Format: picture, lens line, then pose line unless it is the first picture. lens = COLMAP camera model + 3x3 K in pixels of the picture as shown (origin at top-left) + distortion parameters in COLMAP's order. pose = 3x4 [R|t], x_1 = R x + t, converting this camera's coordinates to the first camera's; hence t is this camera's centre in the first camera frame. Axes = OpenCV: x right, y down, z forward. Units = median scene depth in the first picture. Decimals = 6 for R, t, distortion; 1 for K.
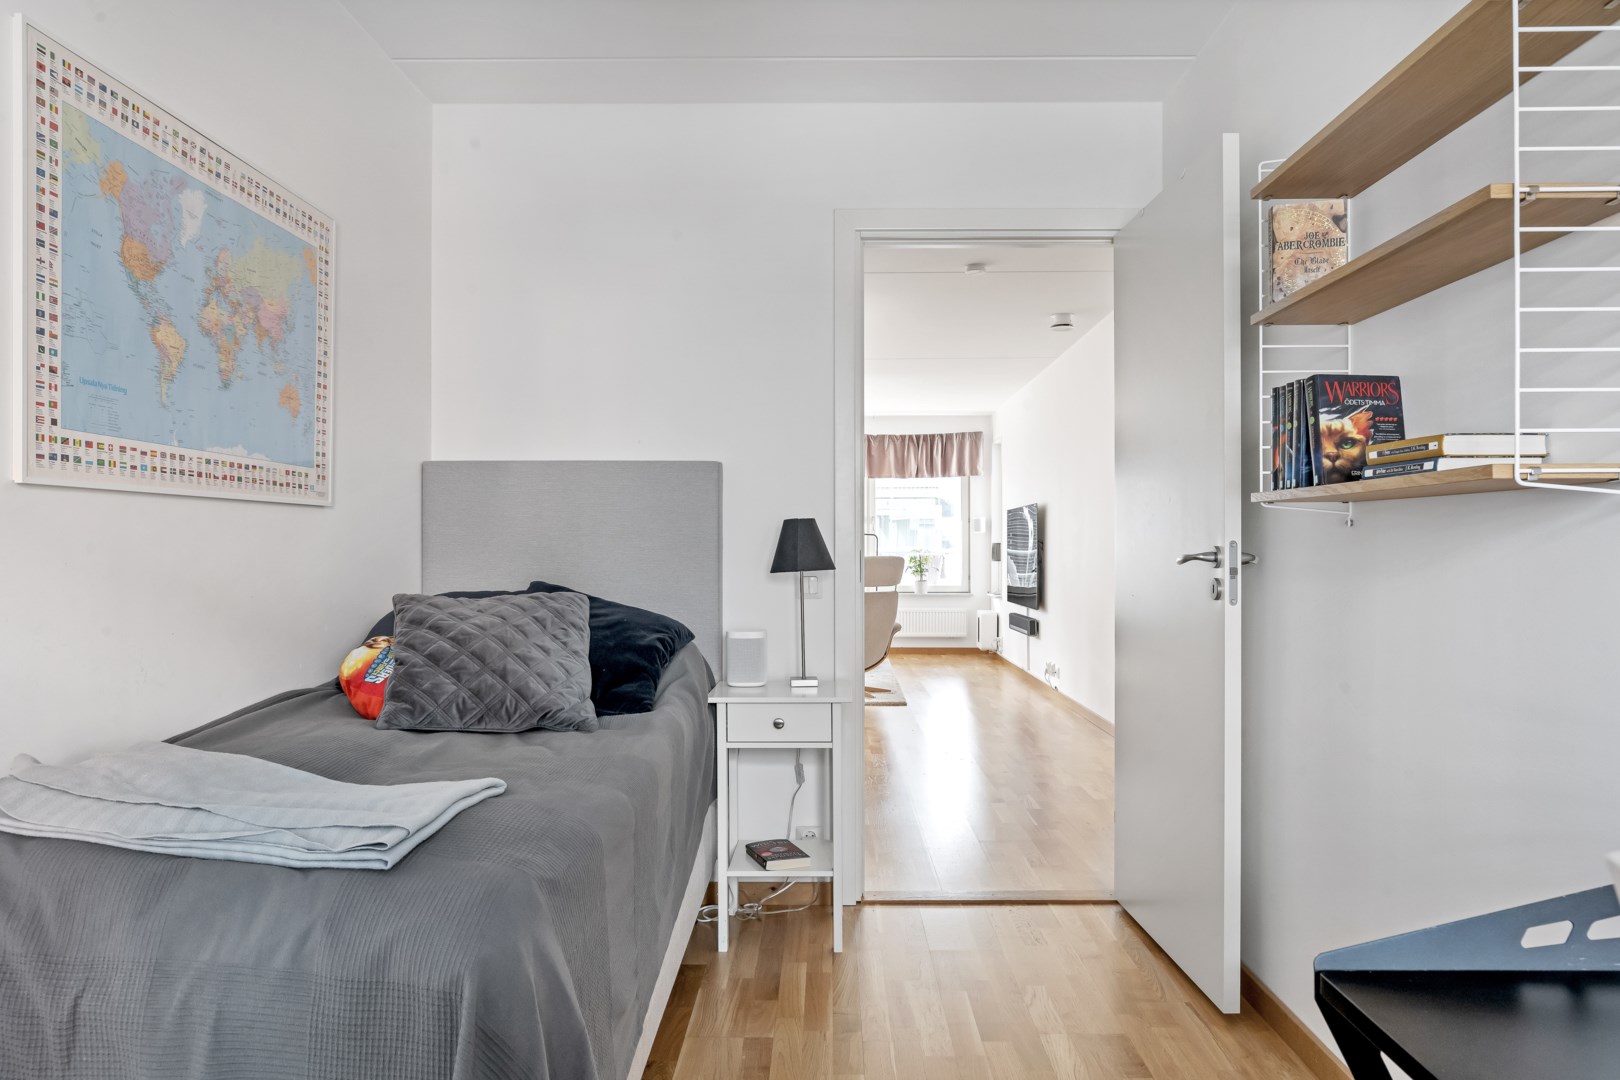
lens RADIAL K [[1069.7, 0, 806.3], [0, 1069.7, 539.4], [0, 0, 1]] dist [-0.006828, -0.000537]
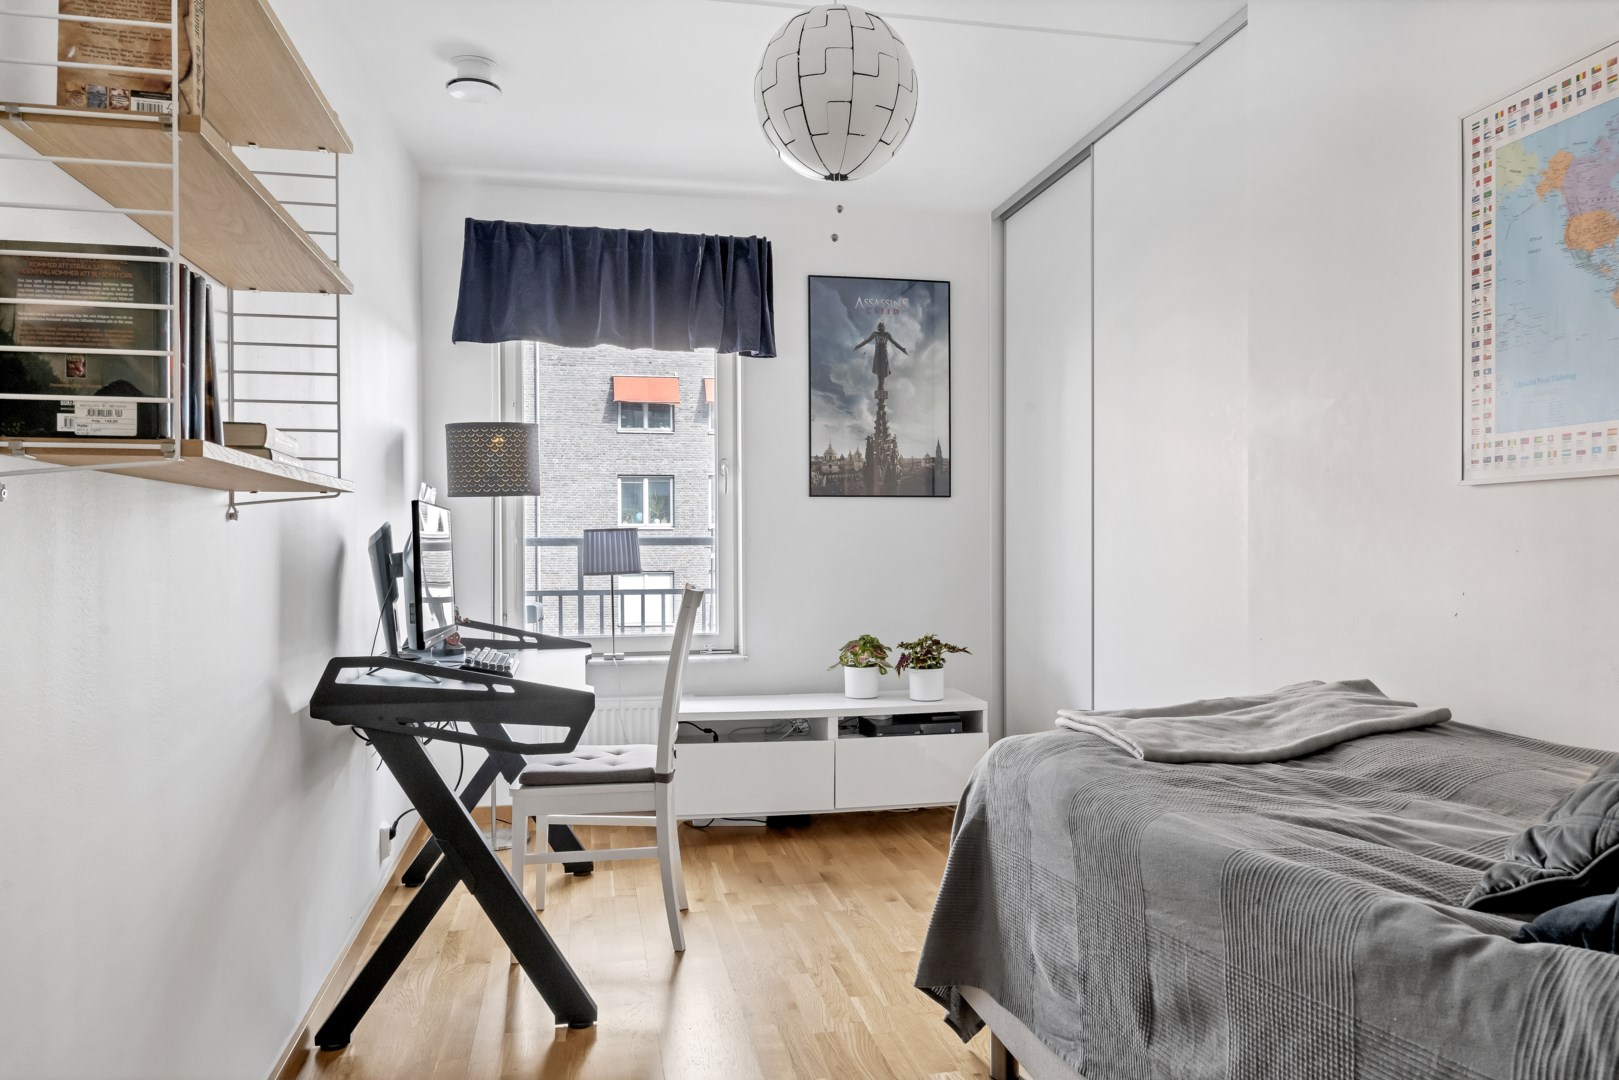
lens RADIAL K [[1069.1, 0, 807.4], [0, 1069.1, 542.3], [0, 0, 1]] dist [-0.006828, -0.000537]
pose [[-0.975229, 0.004273, -0.221157, 0.286043], [0.006303, 0.999944, -0.008475, 0.018890], [0.221109, -0.009659, -0.975201, 1.944328]]
